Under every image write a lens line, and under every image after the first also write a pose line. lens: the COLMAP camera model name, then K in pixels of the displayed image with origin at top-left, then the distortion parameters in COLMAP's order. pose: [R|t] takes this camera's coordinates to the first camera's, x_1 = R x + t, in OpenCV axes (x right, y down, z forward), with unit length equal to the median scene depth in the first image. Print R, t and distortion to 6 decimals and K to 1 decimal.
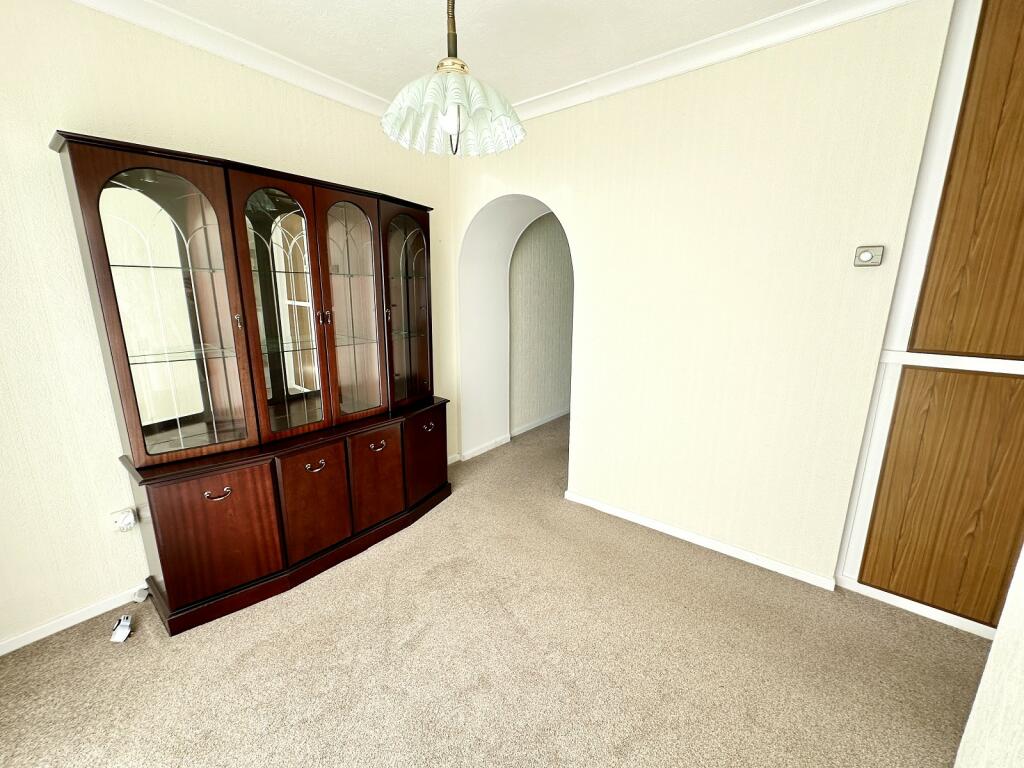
lens RADIAL K [[410.2, 0, 519.9], [0, 410.2, 383.2], [0, 0, 1]] dist [0.000370, -0.000584]
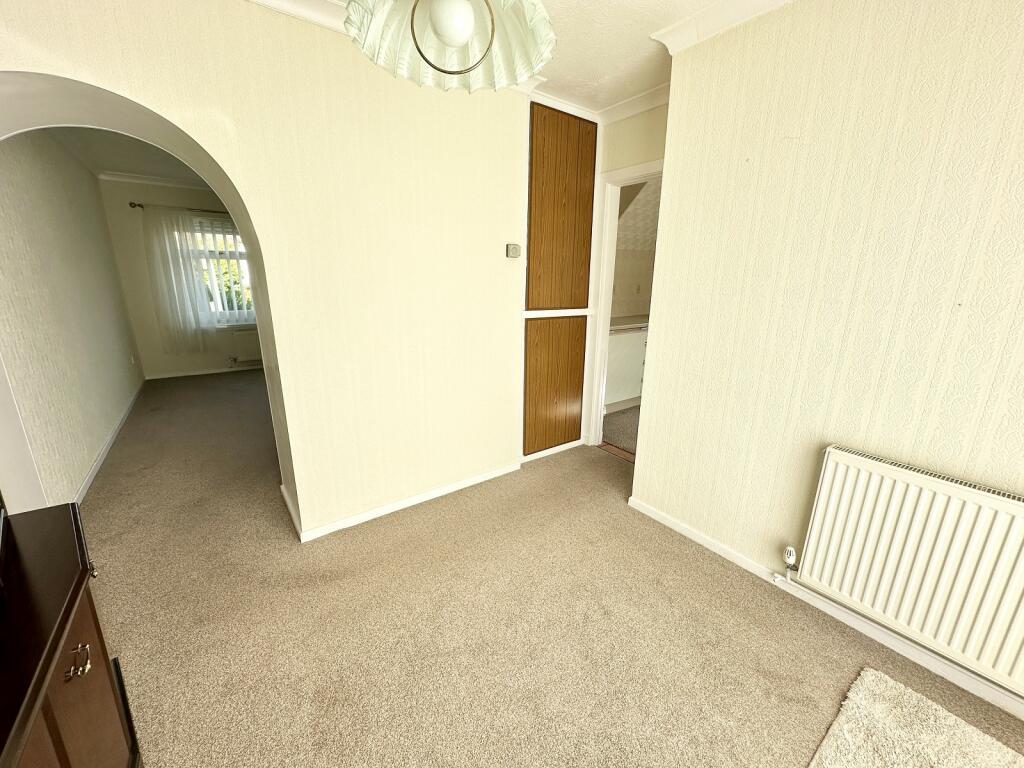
lens RADIAL K [[410.2, 0, 512.1], [0, 410.2, 382.8], [0, 0, 1]] dist [0.000370, -0.000584]
pose [[0.266082, -0.246790, 0.931823, -0.702238], [0.195475, 0.960401, 0.198541, -0.137071], [-0.943923, 0.129320, 0.303787, 0.587315]]
